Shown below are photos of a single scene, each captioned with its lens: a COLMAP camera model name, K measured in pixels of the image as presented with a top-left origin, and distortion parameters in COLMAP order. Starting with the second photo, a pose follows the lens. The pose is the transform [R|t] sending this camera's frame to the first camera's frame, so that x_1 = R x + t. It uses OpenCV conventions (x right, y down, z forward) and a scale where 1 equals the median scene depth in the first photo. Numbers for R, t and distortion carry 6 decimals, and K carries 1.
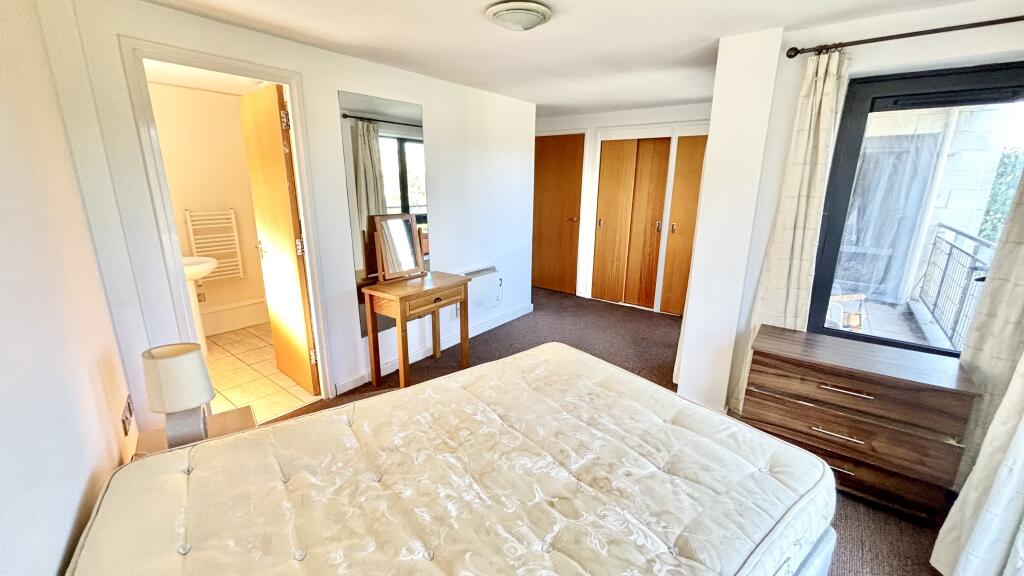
lens RADIAL K [[416.7, 0, 509.8], [0, 416.7, 287.1], [0, 0, 1]] dist [0.000732, -0.000135]
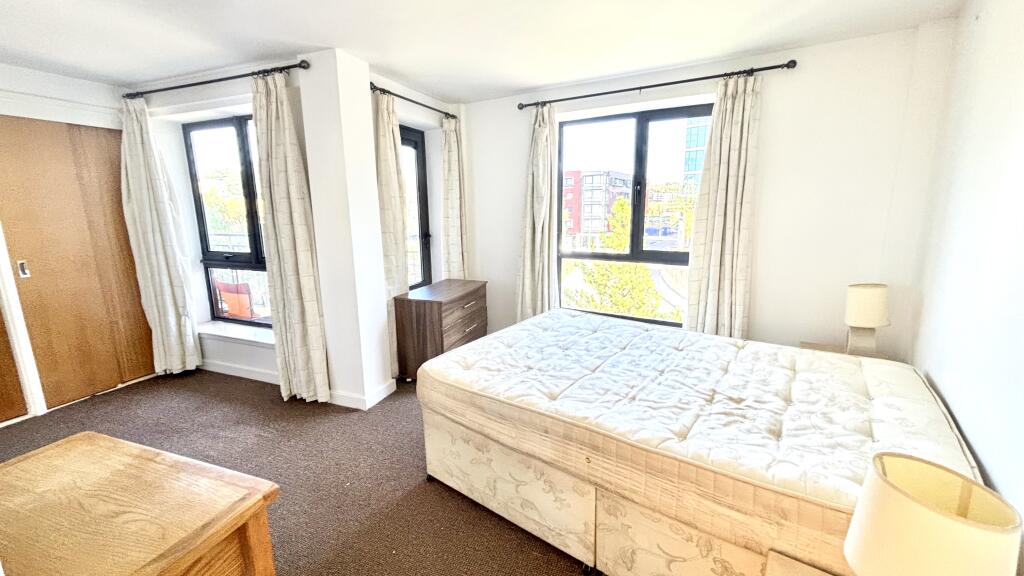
lens RADIAL K [[416.7, 0, 509.8], [0, 416.7, 287.1], [0, 0, 1]] dist [0.000732, -0.000135]
pose [[-0.289721, -0.192246, 0.937605, -0.346642], [0.251285, 0.929976, 0.268329, -0.097085], [-0.923535, 0.313347, -0.221125, 0.478956]]
